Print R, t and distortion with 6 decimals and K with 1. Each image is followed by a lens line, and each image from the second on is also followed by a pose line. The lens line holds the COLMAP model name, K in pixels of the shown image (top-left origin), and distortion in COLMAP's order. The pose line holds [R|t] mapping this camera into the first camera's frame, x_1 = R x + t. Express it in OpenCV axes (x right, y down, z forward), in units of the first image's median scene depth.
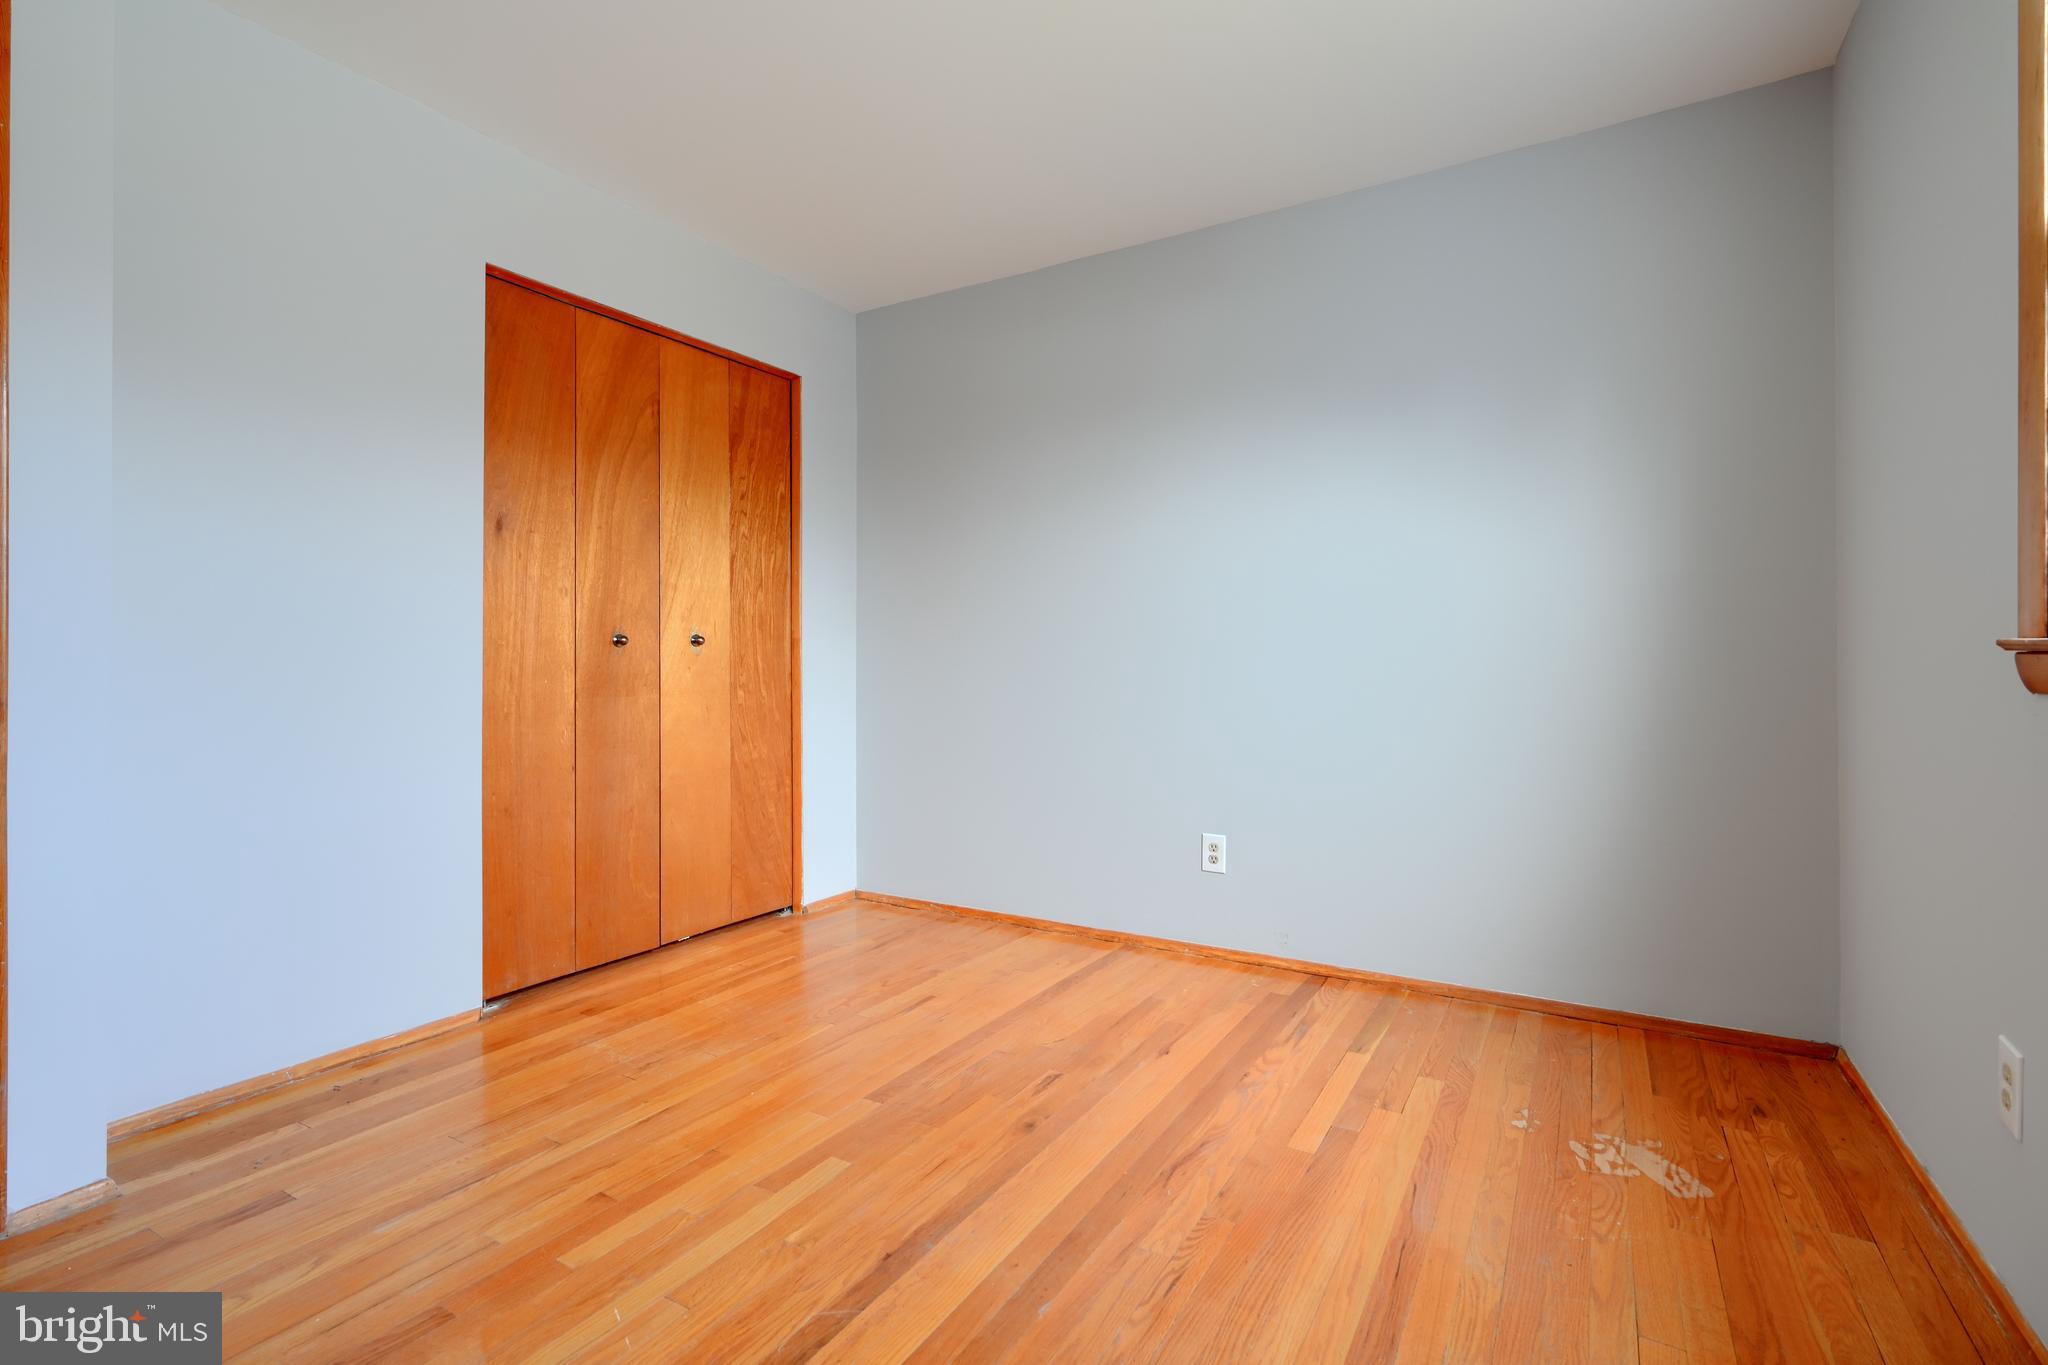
lens RADIAL K [[958.0, 0, 1037.7], [0, 958.0, 674.8], [0, 0, 1]] dist [-0.004130, 0.000228]
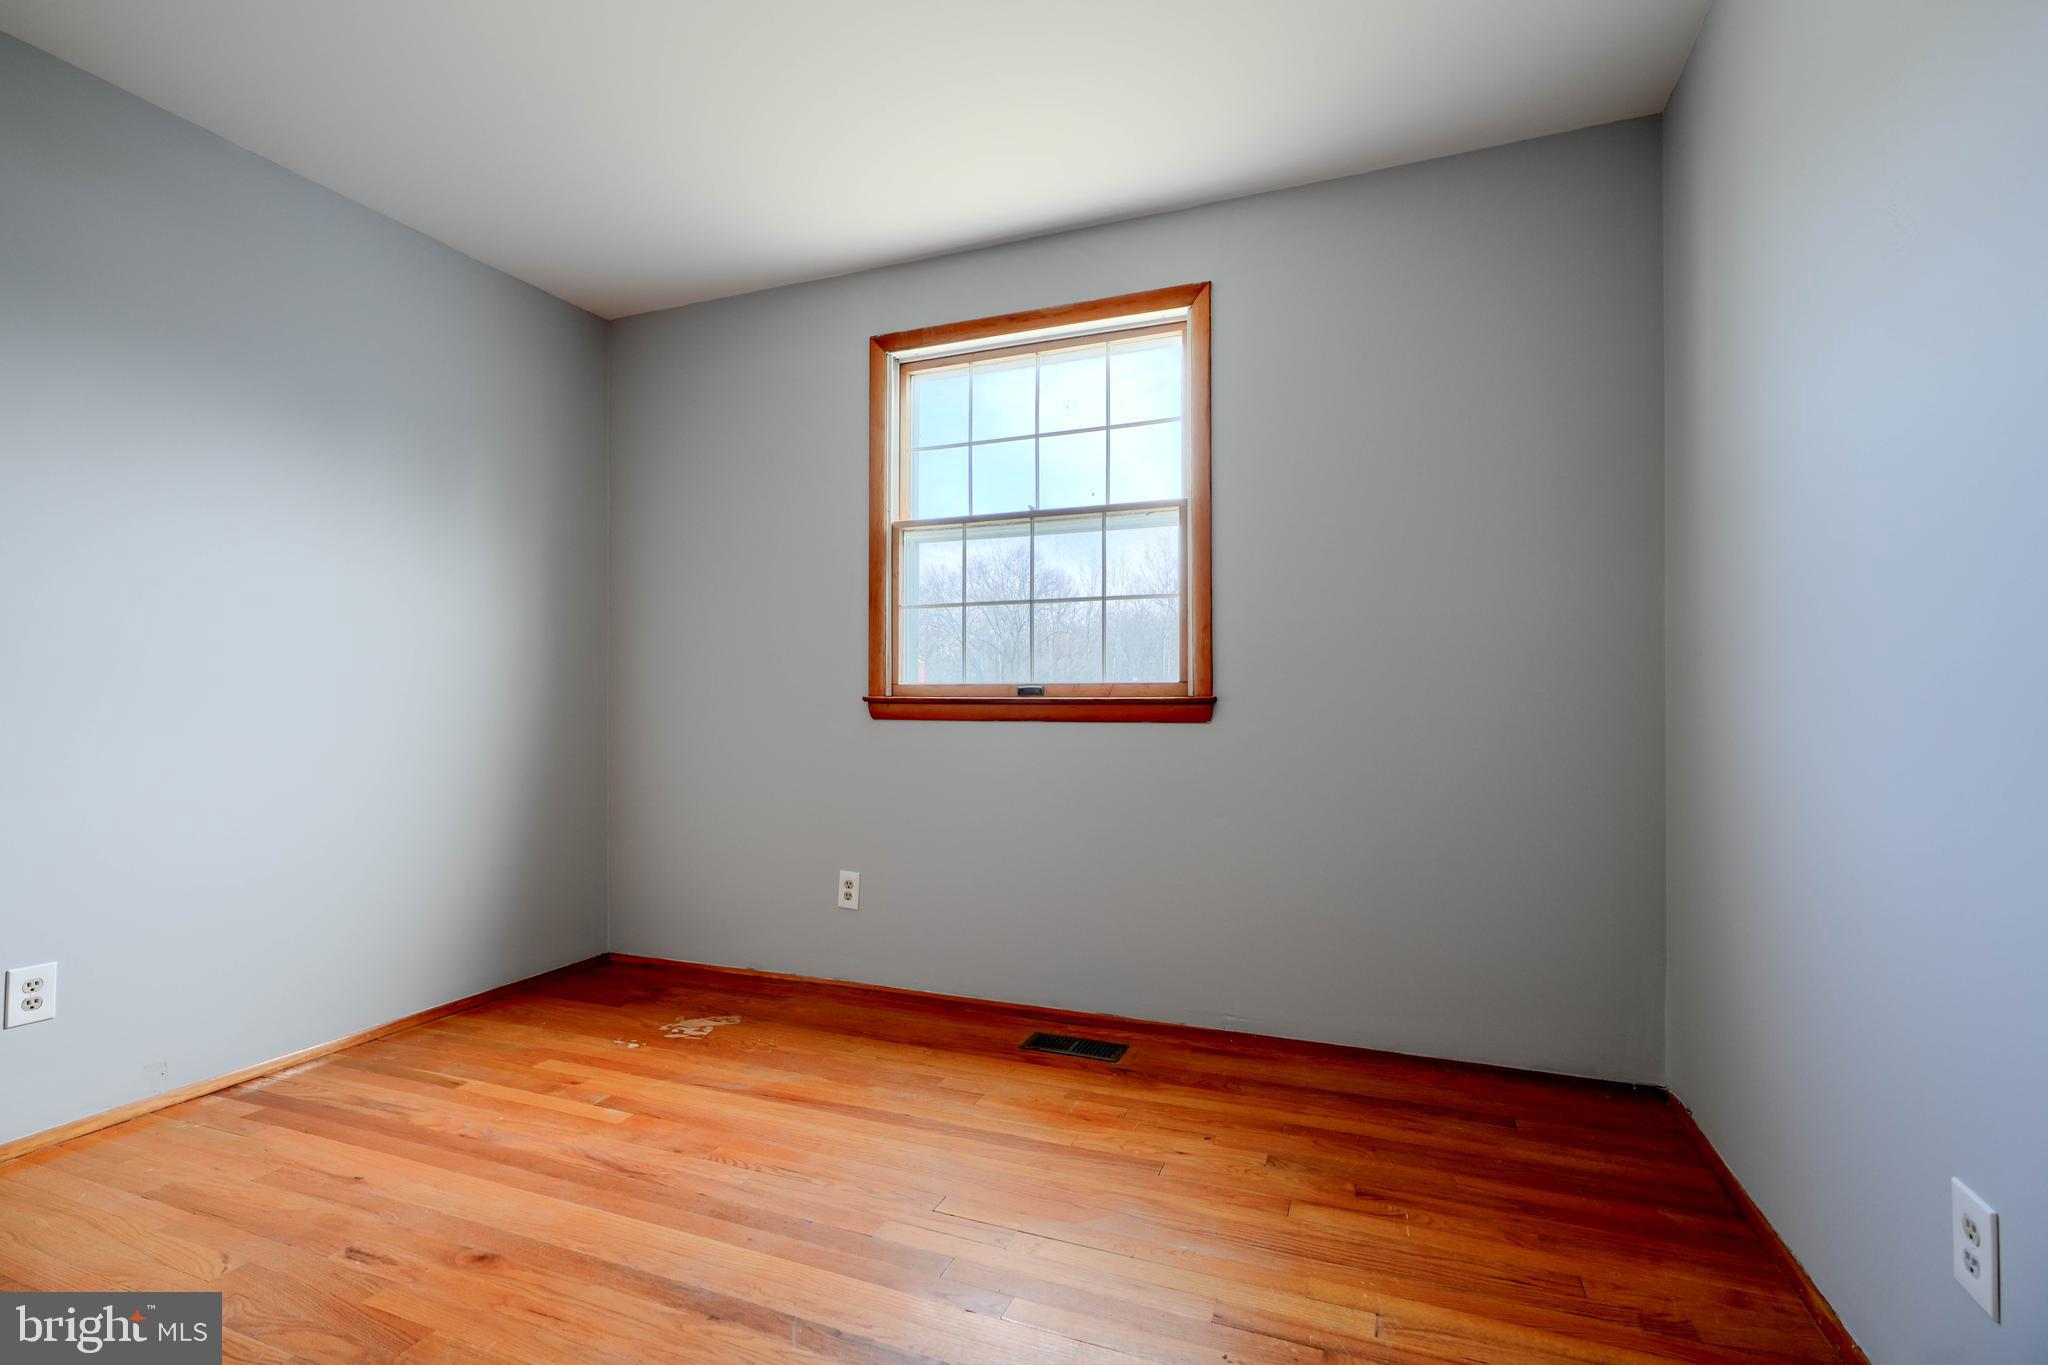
lens RADIAL K [[958.0, 0, 1037.3], [0, 958.0, 687.8], [0, 0, 1]] dist [-0.004130, 0.000228]
pose [[-0.191407, 0.018756, 0.981332, -0.914245], [0.013764, 0.999770, -0.016424, -0.010501], [-0.981414, 0.010363, -0.191621, 0.659417]]
